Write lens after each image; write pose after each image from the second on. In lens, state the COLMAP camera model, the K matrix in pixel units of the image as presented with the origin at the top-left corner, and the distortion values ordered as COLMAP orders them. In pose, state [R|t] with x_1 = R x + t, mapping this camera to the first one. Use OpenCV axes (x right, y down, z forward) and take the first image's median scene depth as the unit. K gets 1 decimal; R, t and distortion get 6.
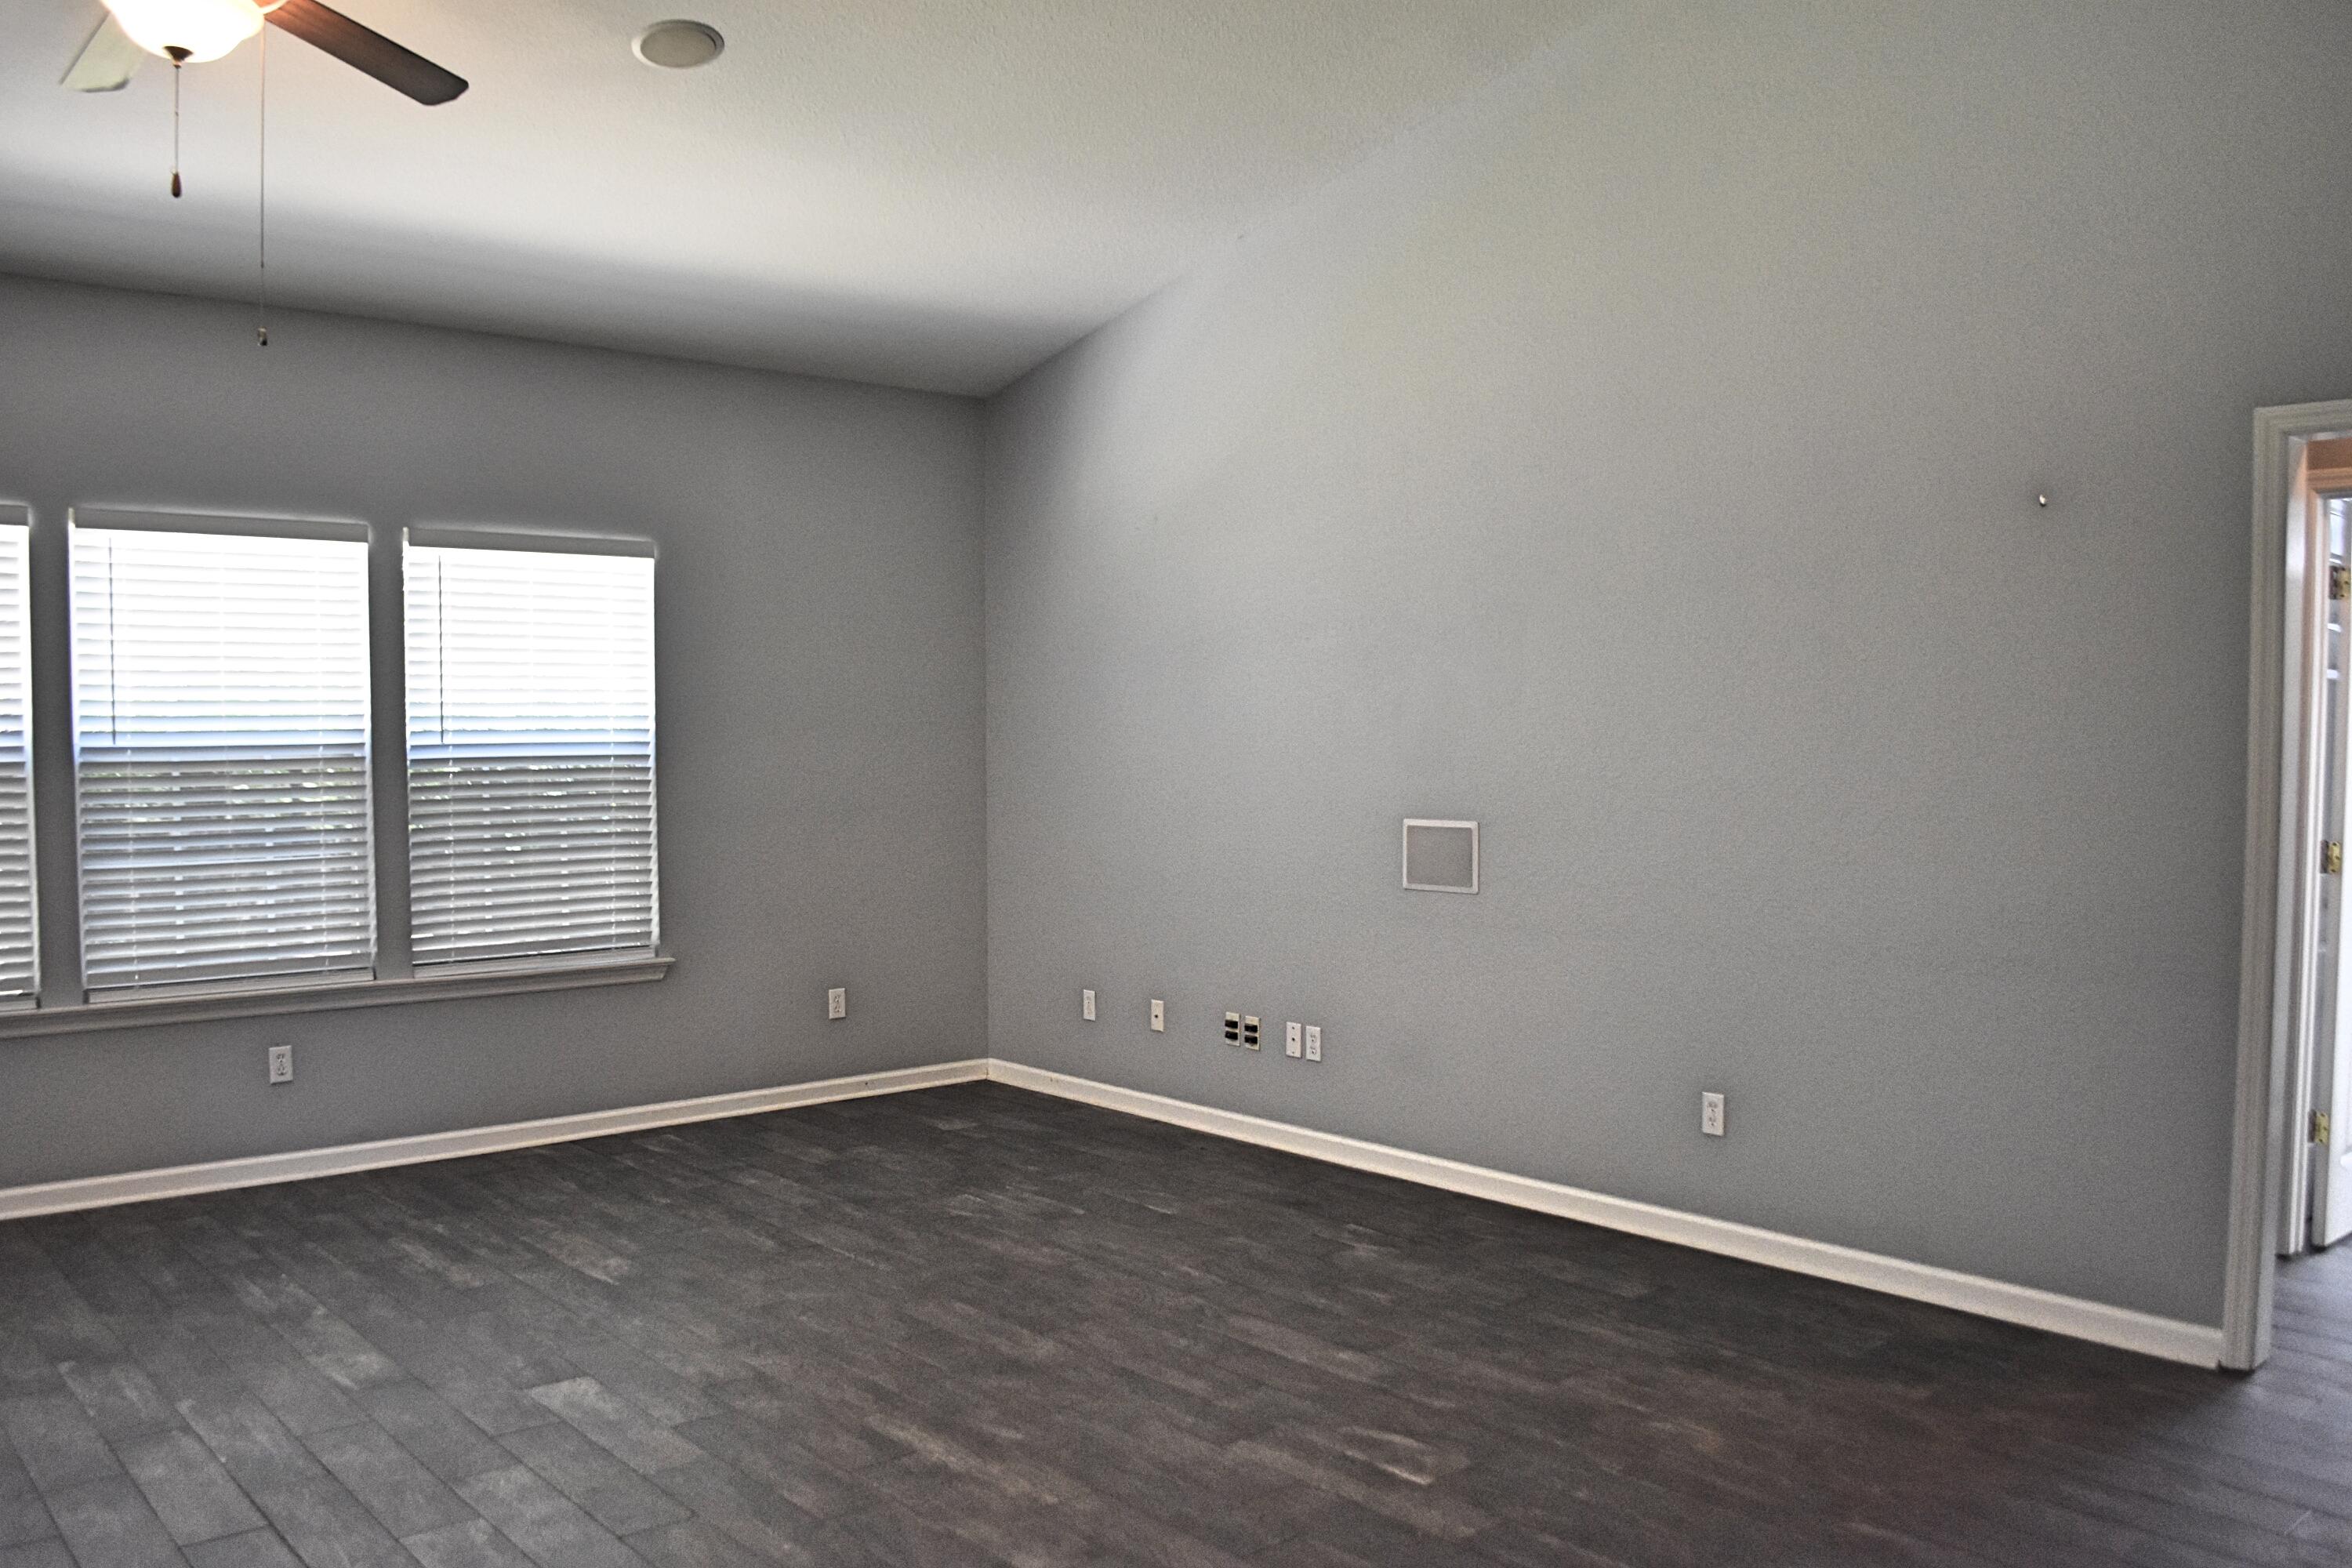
lens RADIAL K [[1870.9, 0, 1184.5], [0, 1870.9, 821.2], [0, 0, 1]] dist [-0.078074, 0.007422]
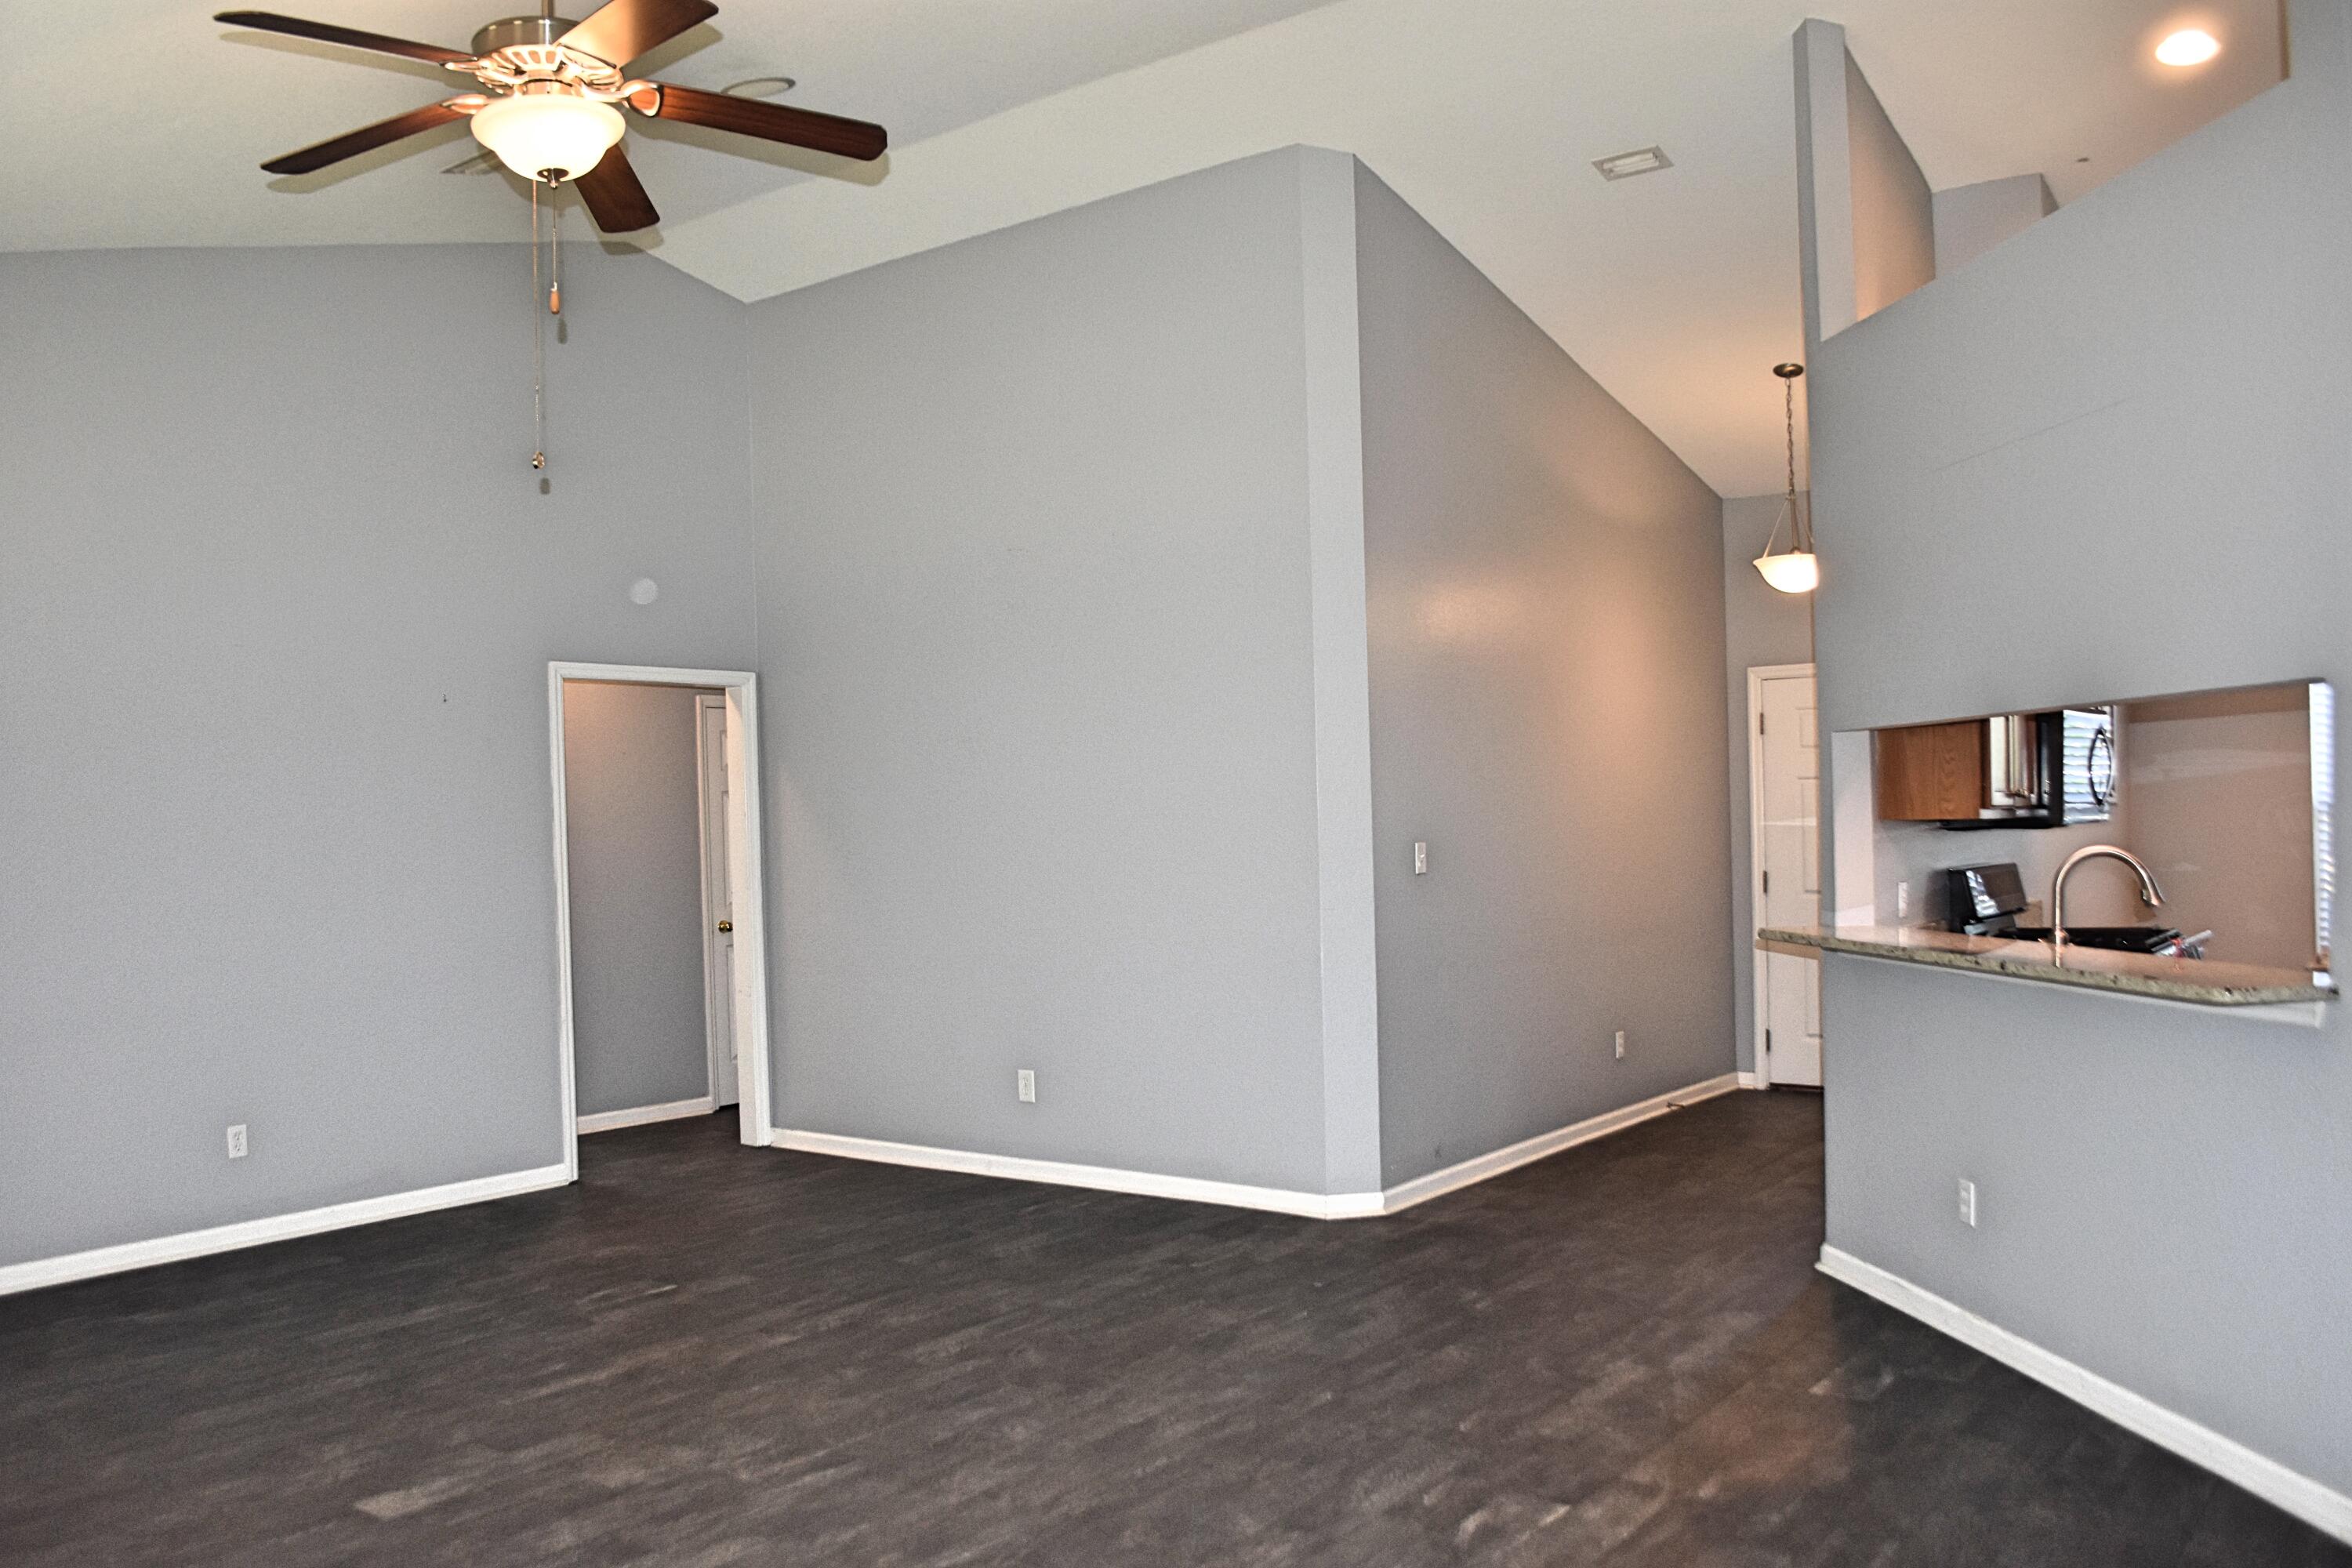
lens RADIAL K [[1870.9, 0, 1184.5], [0, 1870.9, 821.2], [0, 0, 1]] dist [-0.078074, 0.007422]
pose [[-0.201226, 0.001924, 0.979543, -1.028764], [0.080796, 0.996623, 0.014640, -0.028563], [-0.976207, 0.082089, -0.200702, 0.553734]]
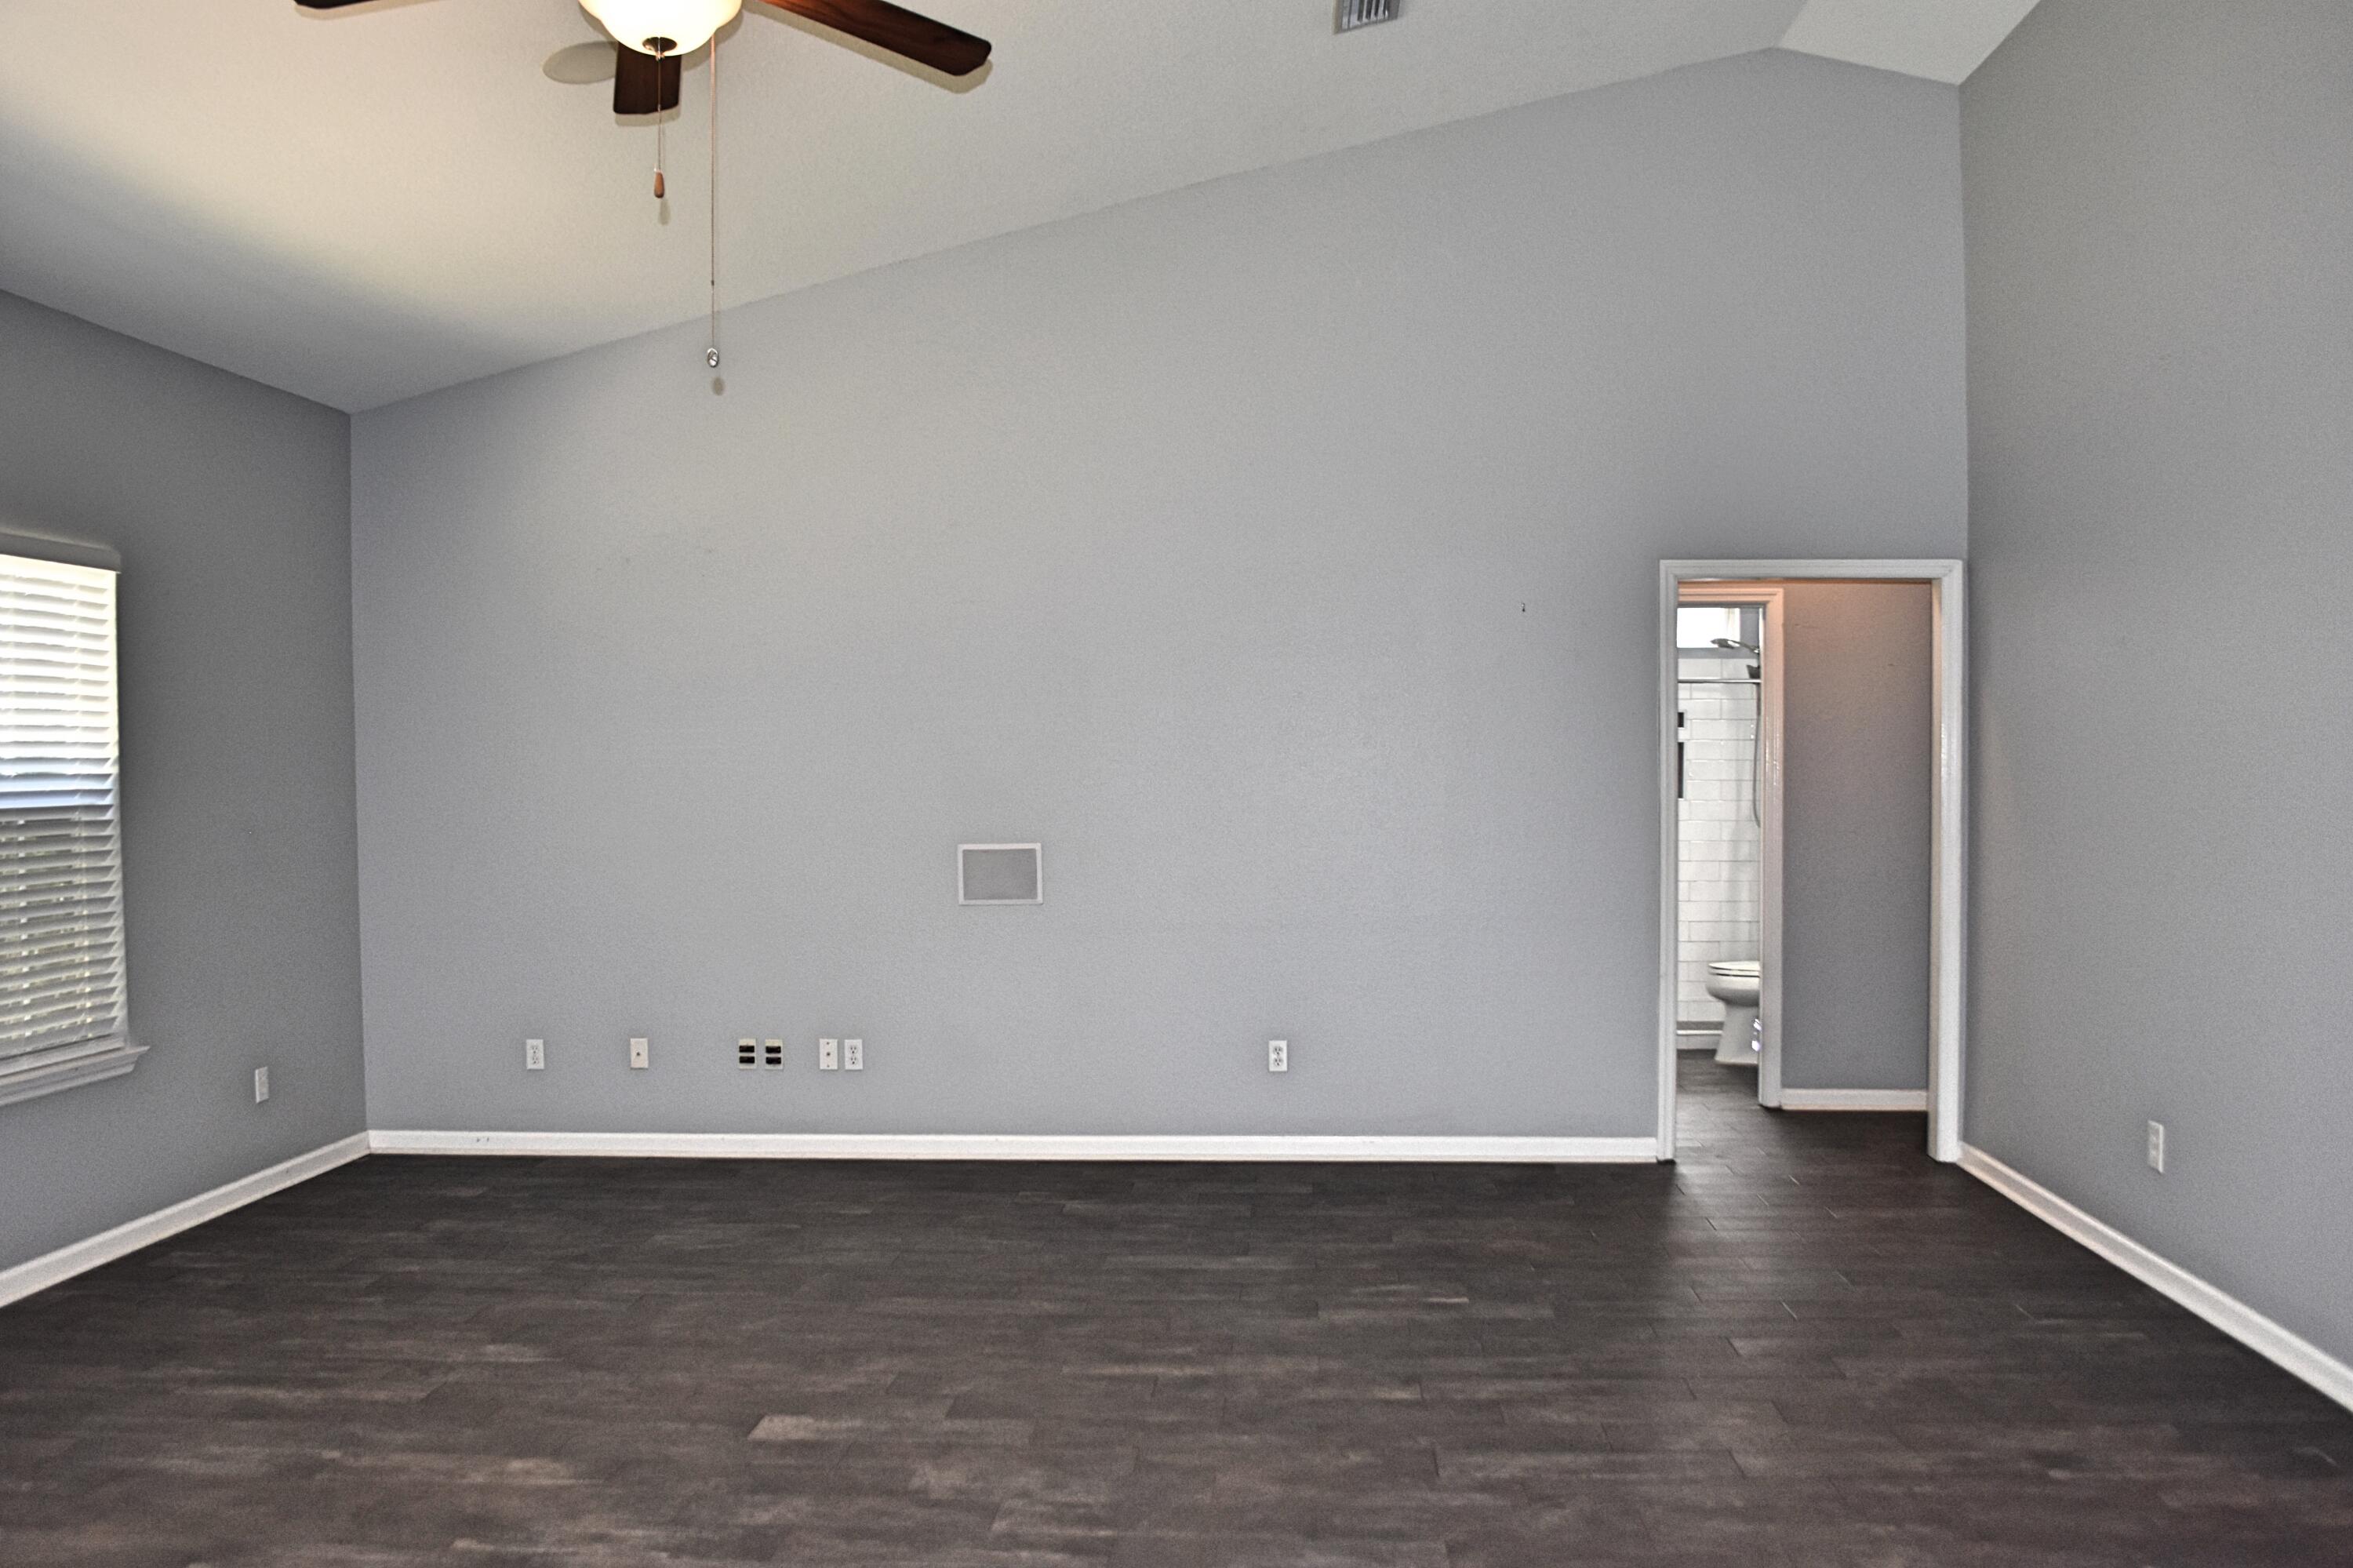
lens RADIAL K [[1908.4, 0, 1186.1], [0, 1908.4, 822.2], [0, 0, 1]] dist [-0.072592, 0.005470]
pose [[0.707880, -0.026813, 0.705824, -0.662952], [0.043675, 0.999029, -0.005851, -0.002245], [-0.704981, 0.034969, 0.708364, 0.080049]]
